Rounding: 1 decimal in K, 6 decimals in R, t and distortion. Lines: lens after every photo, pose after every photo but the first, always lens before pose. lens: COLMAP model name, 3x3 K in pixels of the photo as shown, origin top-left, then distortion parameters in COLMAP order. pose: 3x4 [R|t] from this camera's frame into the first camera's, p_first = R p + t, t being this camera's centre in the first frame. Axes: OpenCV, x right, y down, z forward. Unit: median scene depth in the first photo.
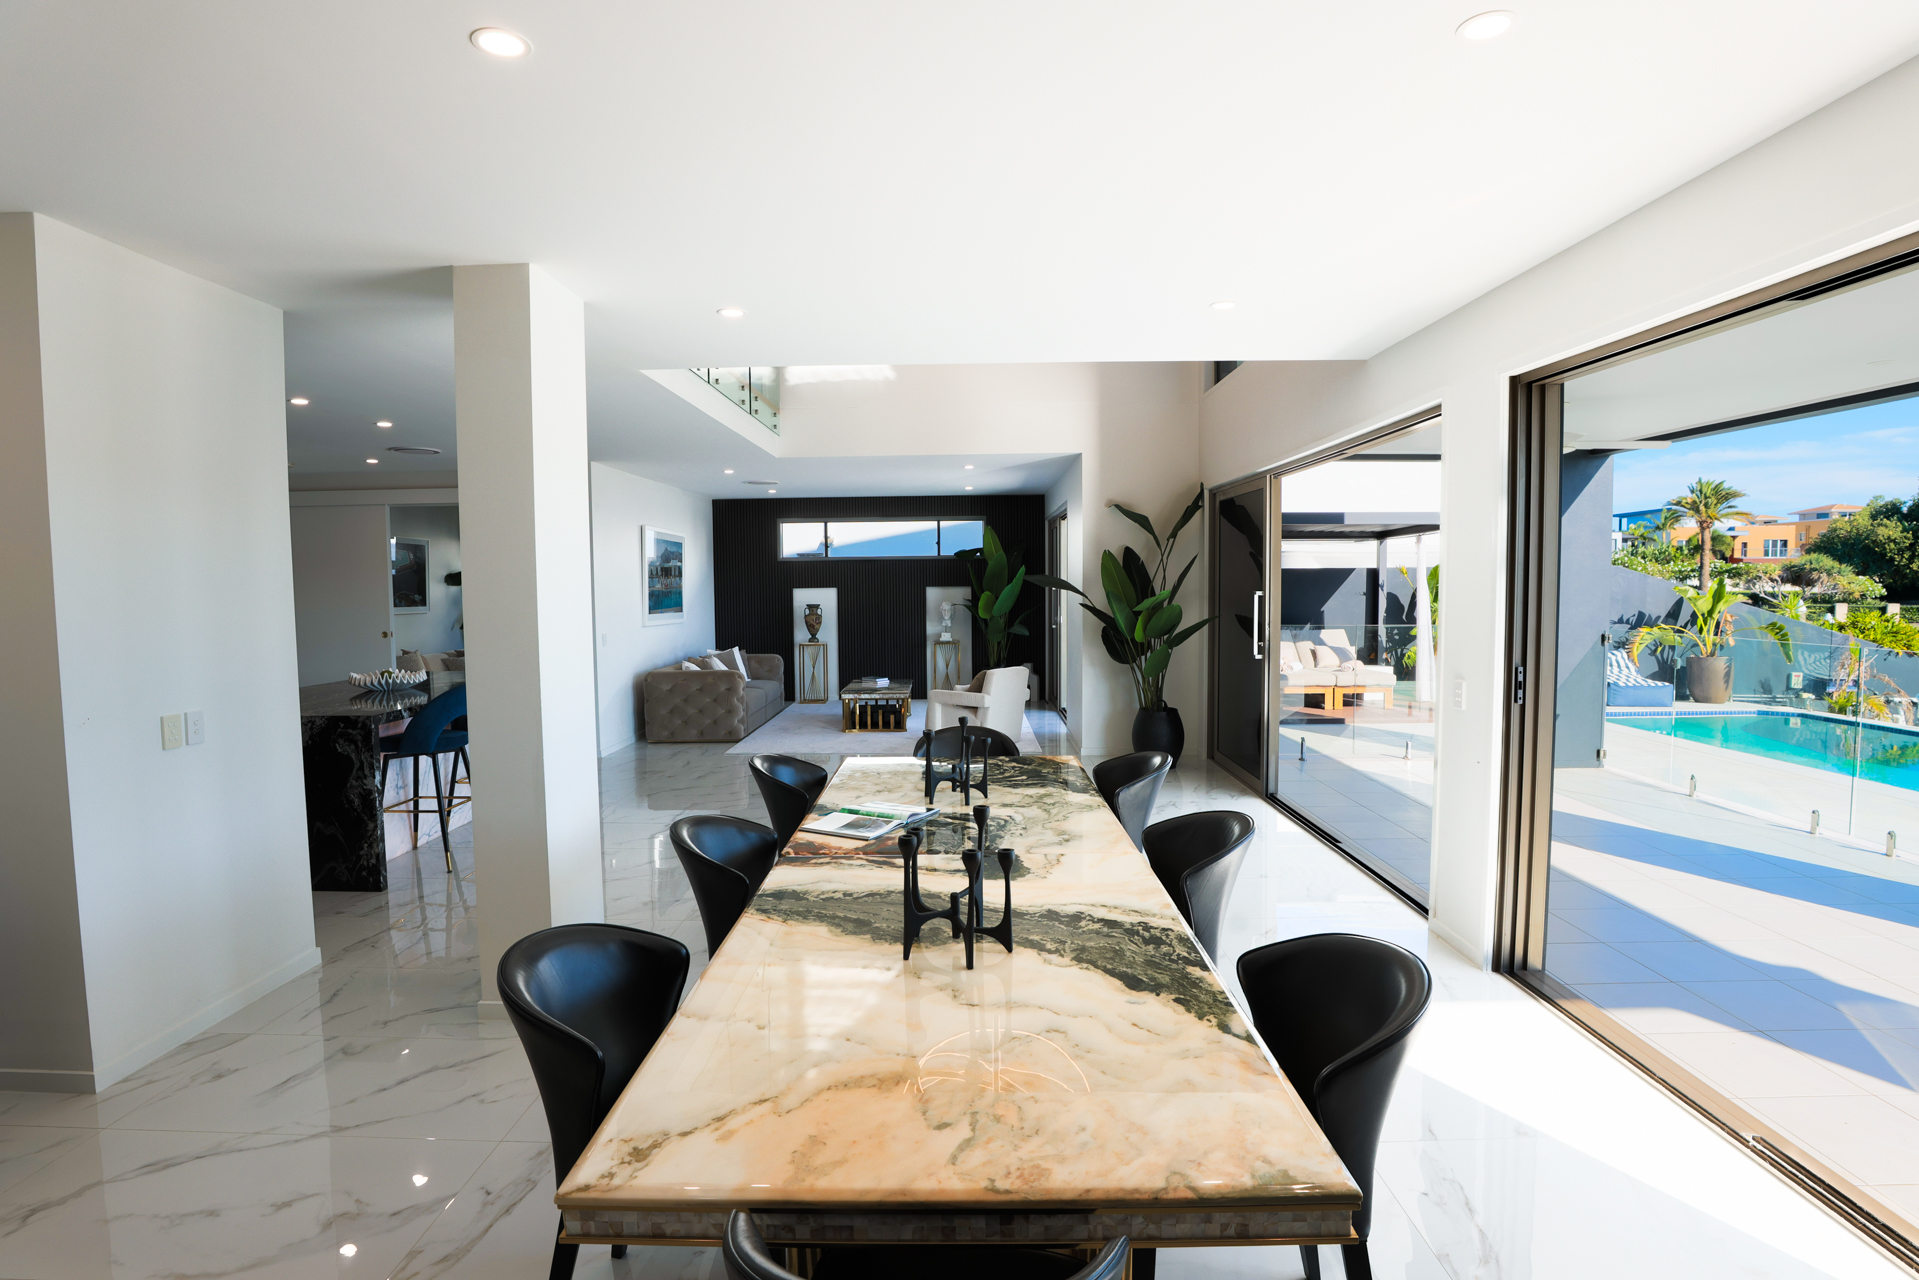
lens RADIAL K [[972.8, 0, 951.9], [0, 972.8, 641.3], [0, 0, 1]] dist [-0.038602, 0.002679]
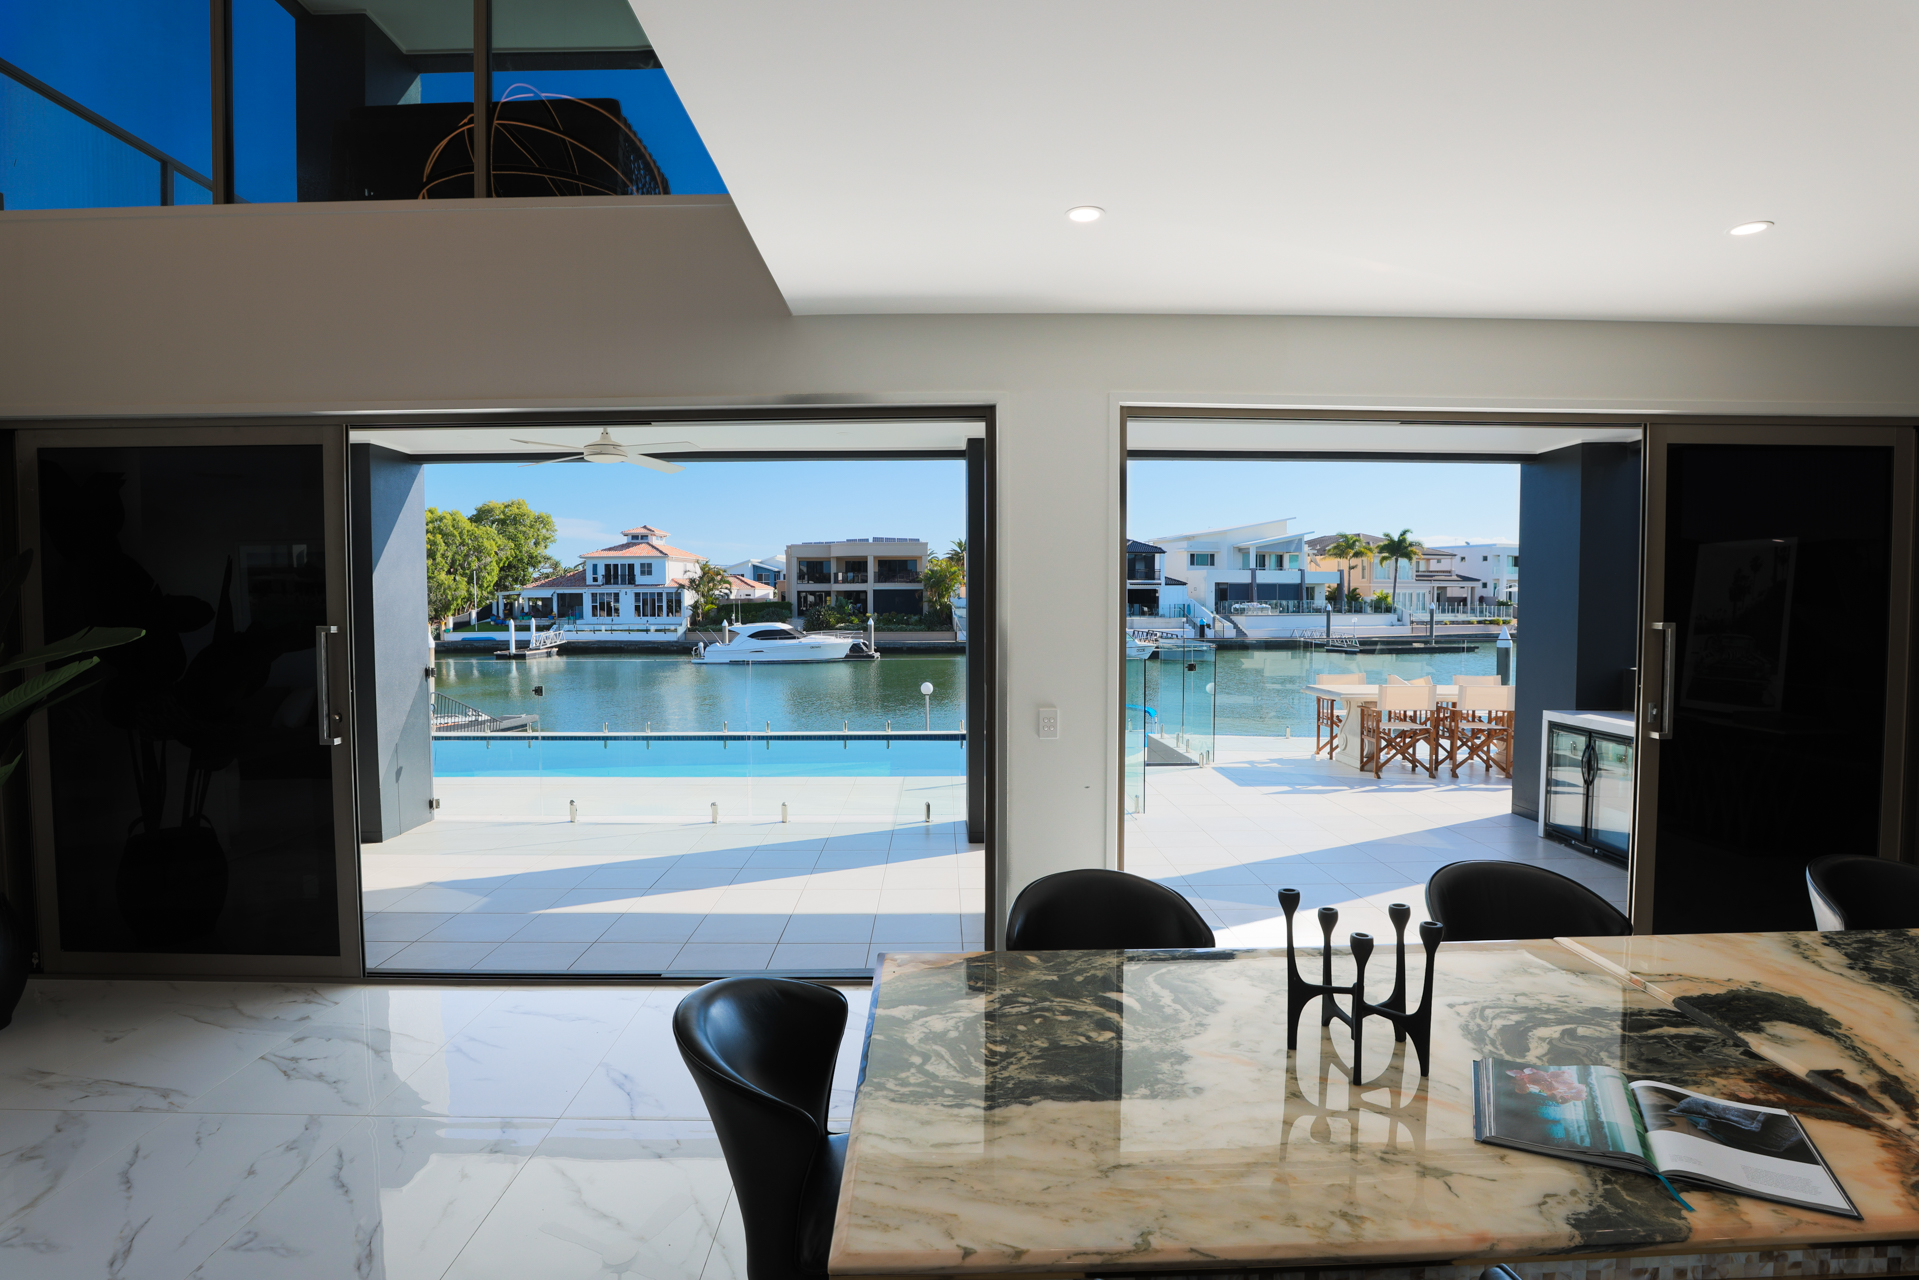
lens RADIAL K [[972.8, 0, 951.9], [0, 972.8, 641.3], [0, 0, 1]] dist [-0.038602, 0.002679]
pose [[-0.027592, -0.035239, 0.998998, -0.205865], [0.067115, 0.997058, 0.037024, -0.032333], [-0.997364, 0.068069, -0.025145, 0.537626]]
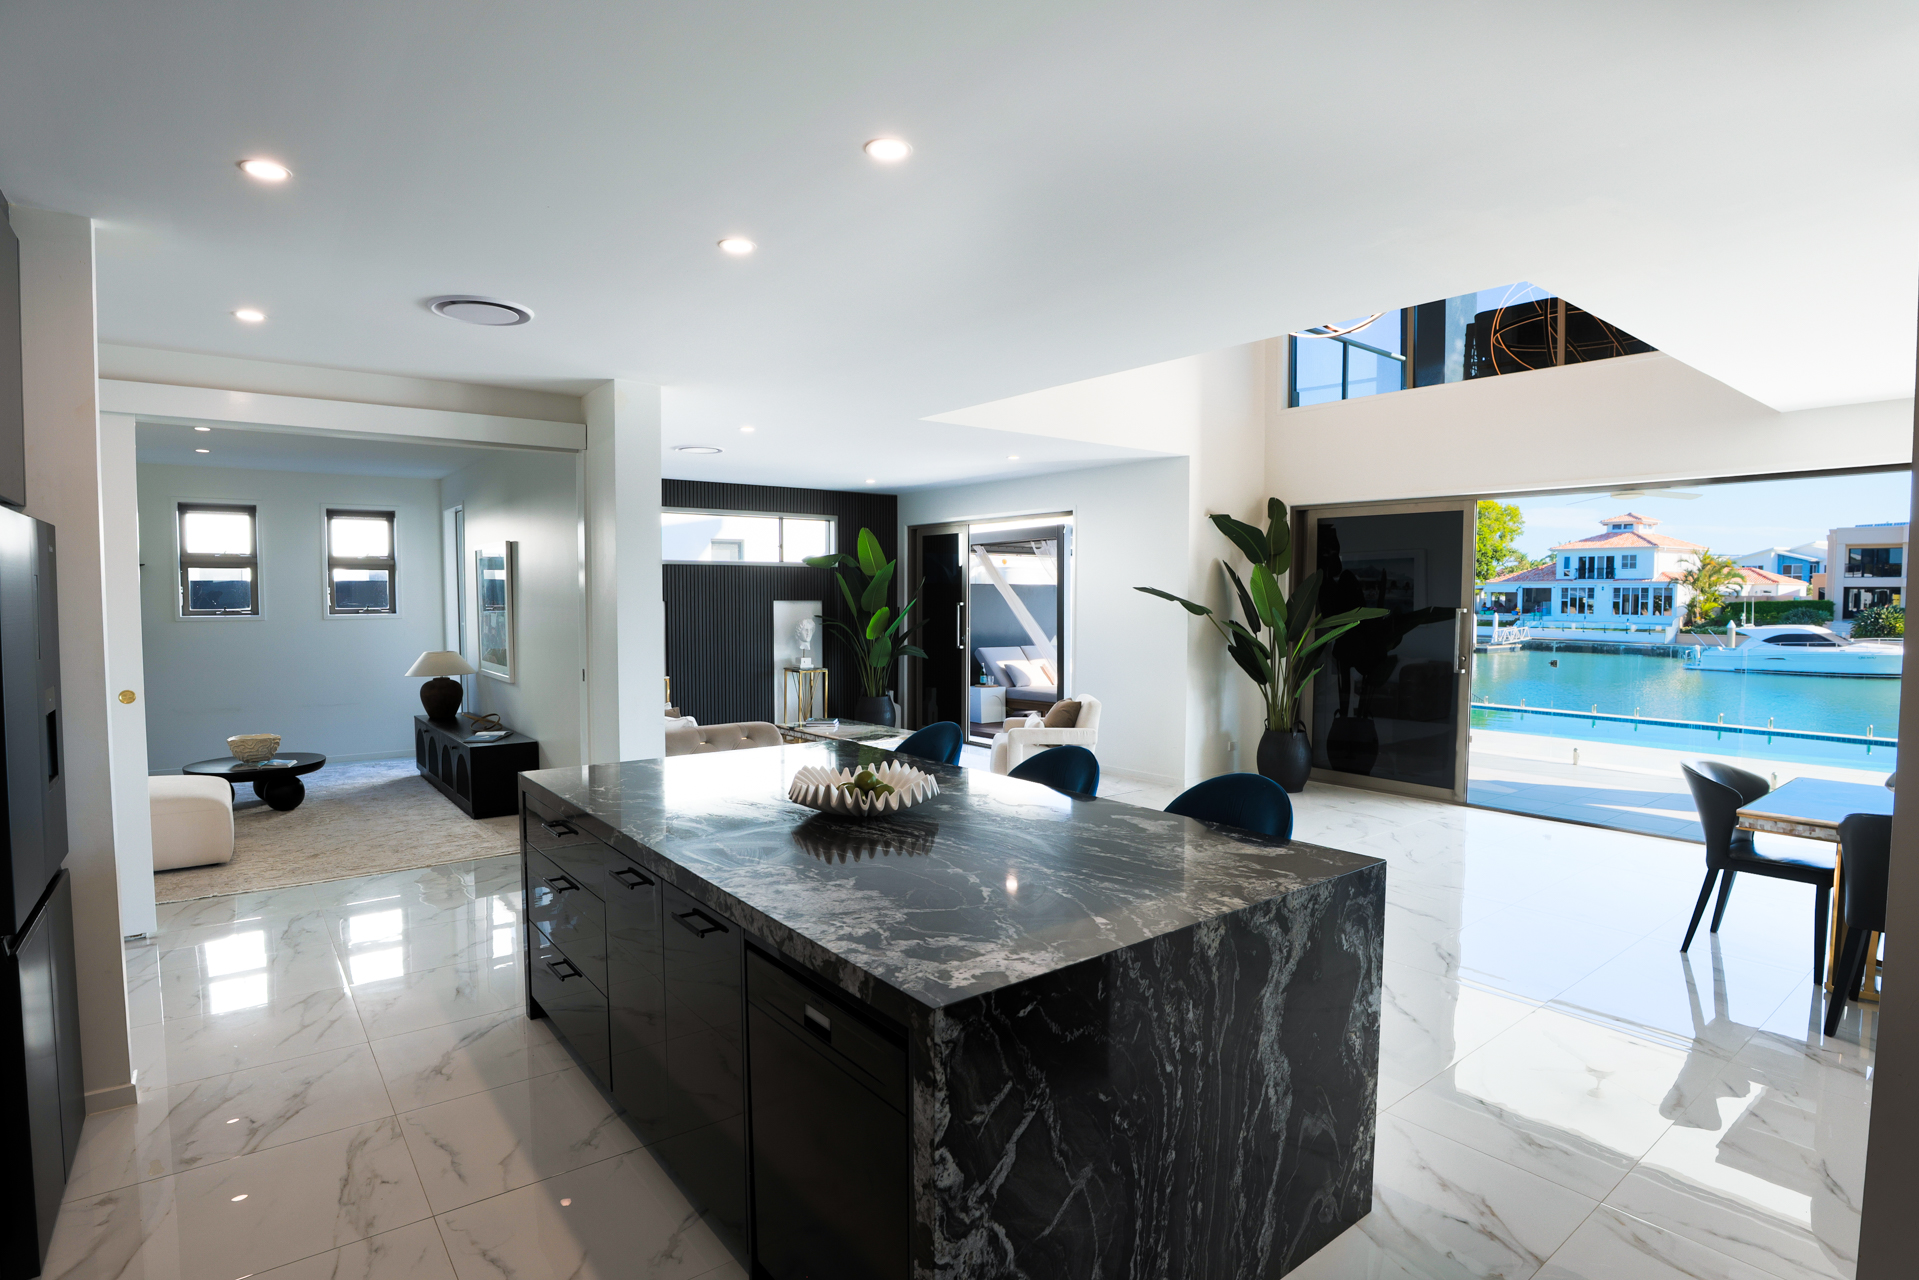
lens RADIAL K [[972.8, 0, 951.9], [0, 972.8, 641.3], [0, 0, 1]] dist [-0.038602, 0.002679]
pose [[0.777772, -0.020092, 0.628225, -0.636551], [0.029382, 0.999559, -0.004408, -0.023020], [-0.627859, 0.021887, 0.778019, 0.441788]]
